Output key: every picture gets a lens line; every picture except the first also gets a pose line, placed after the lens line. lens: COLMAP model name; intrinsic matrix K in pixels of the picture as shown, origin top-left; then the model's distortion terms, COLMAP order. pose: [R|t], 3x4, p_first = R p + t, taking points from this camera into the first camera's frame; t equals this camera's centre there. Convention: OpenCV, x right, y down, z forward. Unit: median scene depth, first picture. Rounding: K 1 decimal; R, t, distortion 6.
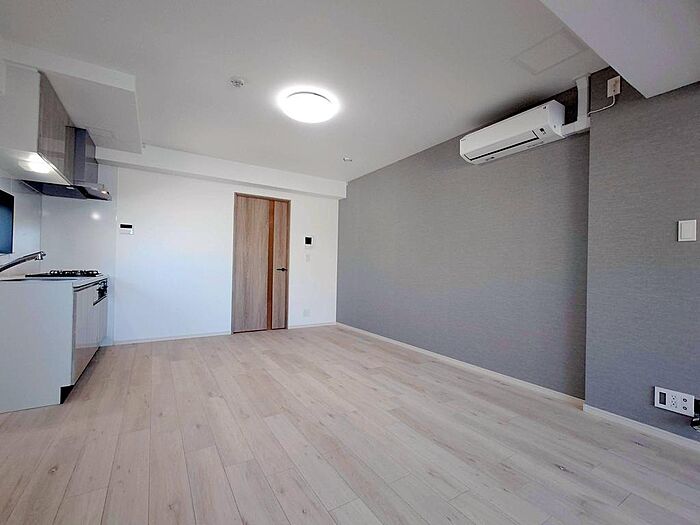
lens RADIAL K [[313.9, 0, 350.0], [0, 313.9, 262.5], [0, 0, 1]] dist [0.001878, 0.000114]
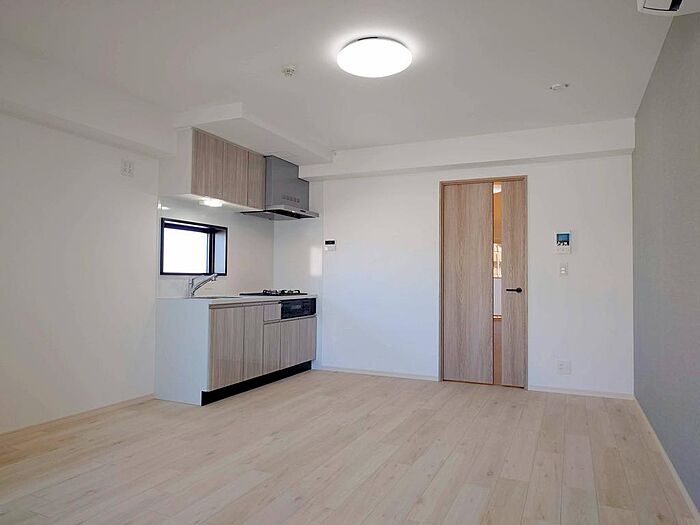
lens RADIAL K [[484.5, 0, 350.0], [0, 484.5, 262.5], [0, 0, 1]] dist [0.002874, 0.001151]
pose [[0.551218, -0.042221, -0.833292, 0.509231], [0.016004, 0.999070, -0.040035, 0.000820], [0.834208, 0.008732, 0.551381, 0.265451]]
